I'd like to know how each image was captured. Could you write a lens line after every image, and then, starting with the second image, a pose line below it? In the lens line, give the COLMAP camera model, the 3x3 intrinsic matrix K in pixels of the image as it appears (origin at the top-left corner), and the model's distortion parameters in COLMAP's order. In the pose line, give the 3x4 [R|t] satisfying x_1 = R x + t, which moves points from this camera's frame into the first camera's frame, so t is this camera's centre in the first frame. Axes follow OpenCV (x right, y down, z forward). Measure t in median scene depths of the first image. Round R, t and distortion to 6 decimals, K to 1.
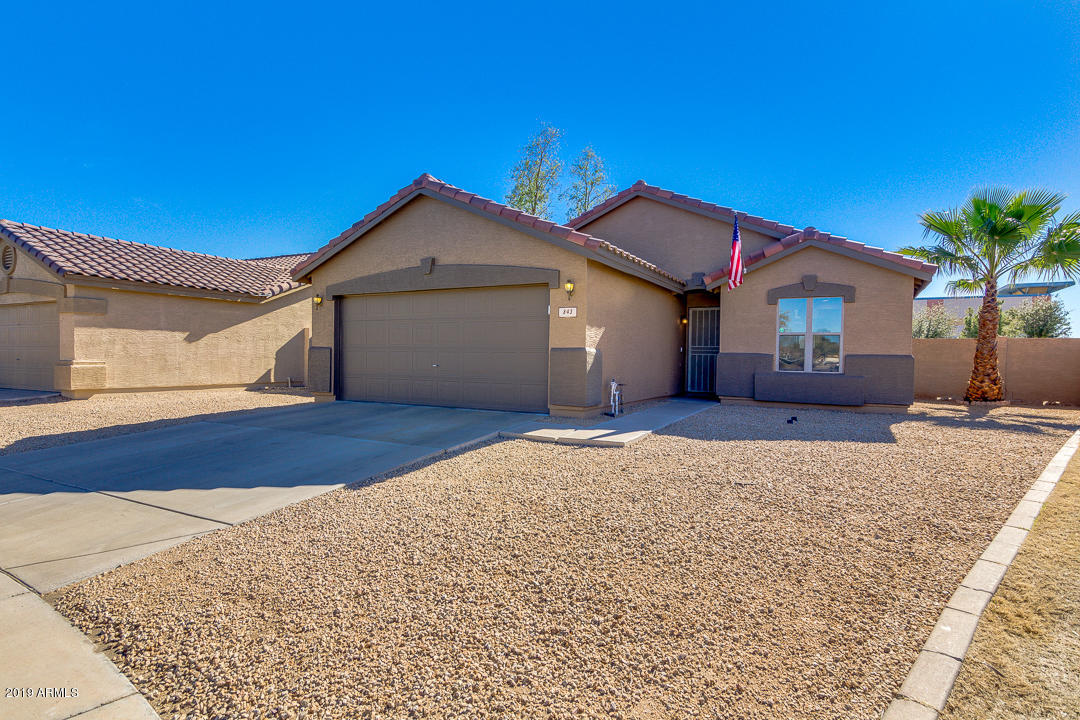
lens RADIAL K [[571.3, 0, 535.8], [0, 571.3, 354.8], [0, 0, 1]] dist [0.021973, -0.000796]
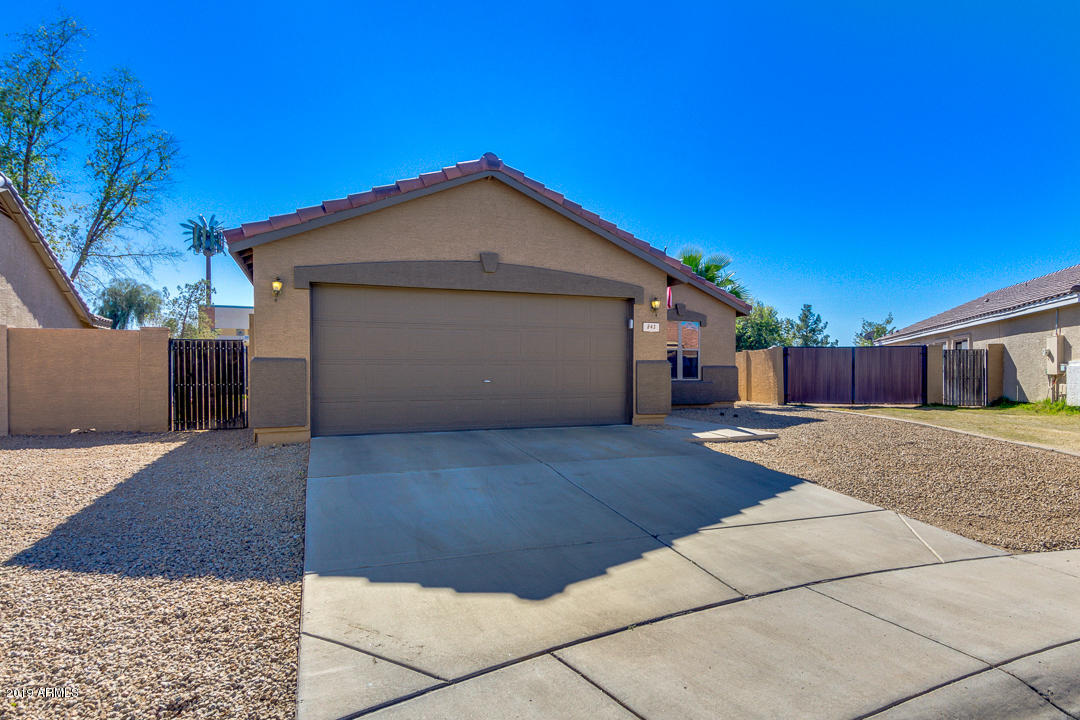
lens RADIAL K [[620.5, 0, 626.4], [0, 620.5, 359.0], [0, 0, 1]] dist [0.018856, -0.001854]
pose [[0.605431, 0.003312, 0.795891, -0.687538], [0.008089, 0.999914, -0.010315, -0.002456], [-0.795857, 0.012683, 0.605352, 0.253111]]
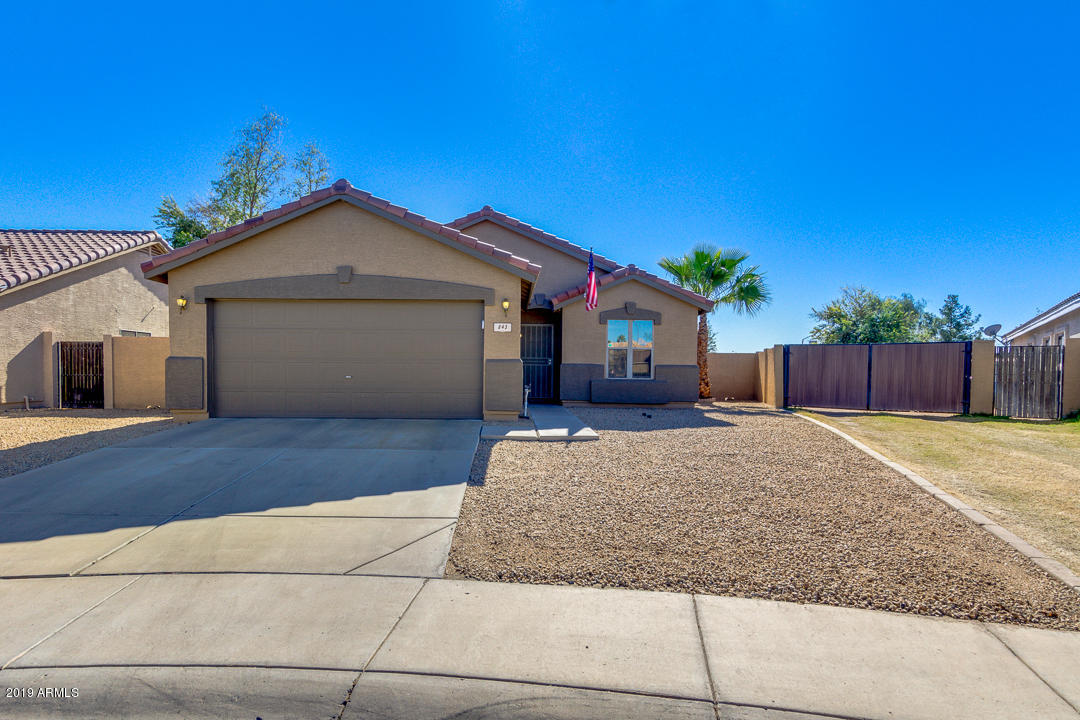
lens RADIAL K [[574.8, 0, 541.6], [0, 574.8, 368.8], [0, 0, 1]] dist [0.021194, -0.001002]
pose [[0.875610, -0.005412, 0.482988, -0.321411], [0.002694, 0.999976, 0.006320, -0.000273], [-0.483010, -0.004233, 0.875604, -0.016639]]
